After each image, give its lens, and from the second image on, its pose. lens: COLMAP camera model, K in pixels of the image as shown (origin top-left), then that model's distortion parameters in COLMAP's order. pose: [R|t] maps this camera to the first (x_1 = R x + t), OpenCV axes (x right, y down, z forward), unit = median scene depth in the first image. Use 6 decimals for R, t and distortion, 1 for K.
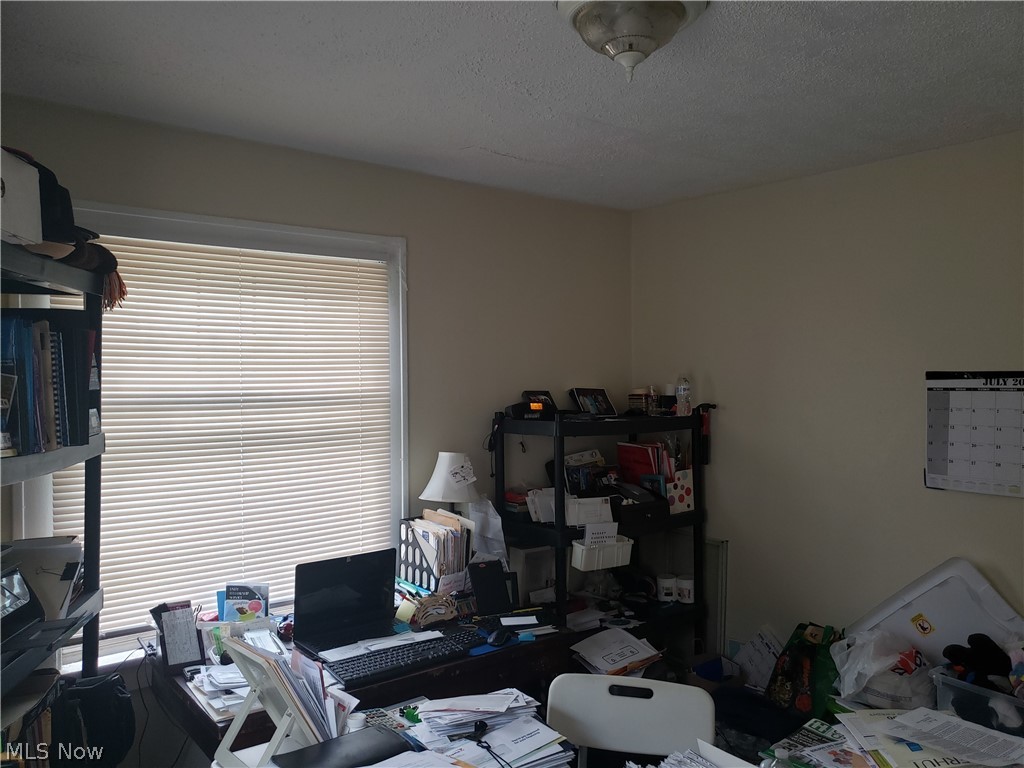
lens RADIAL K [[796.1, 0, 511.6], [0, 796.1, 383.3], [0, 0, 1]] dist [0.001987, 0.005846]
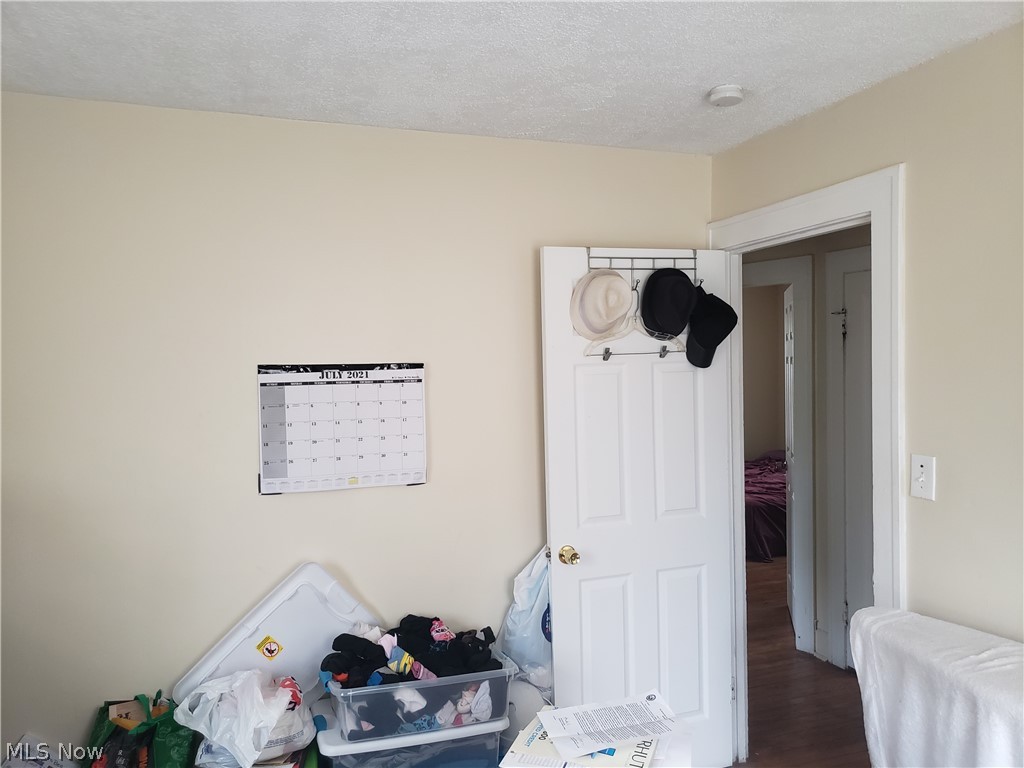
lens RADIAL K [[796.1, 0, 511.9], [0, 796.1, 385.2], [0, 0, 1]] dist [0.001987, 0.005846]
pose [[0.310362, -0.021043, 0.950385, -0.248742], [0.024689, 0.999596, 0.014071, 0.002428], [-0.950298, 0.019097, 0.310757, 0.469646]]
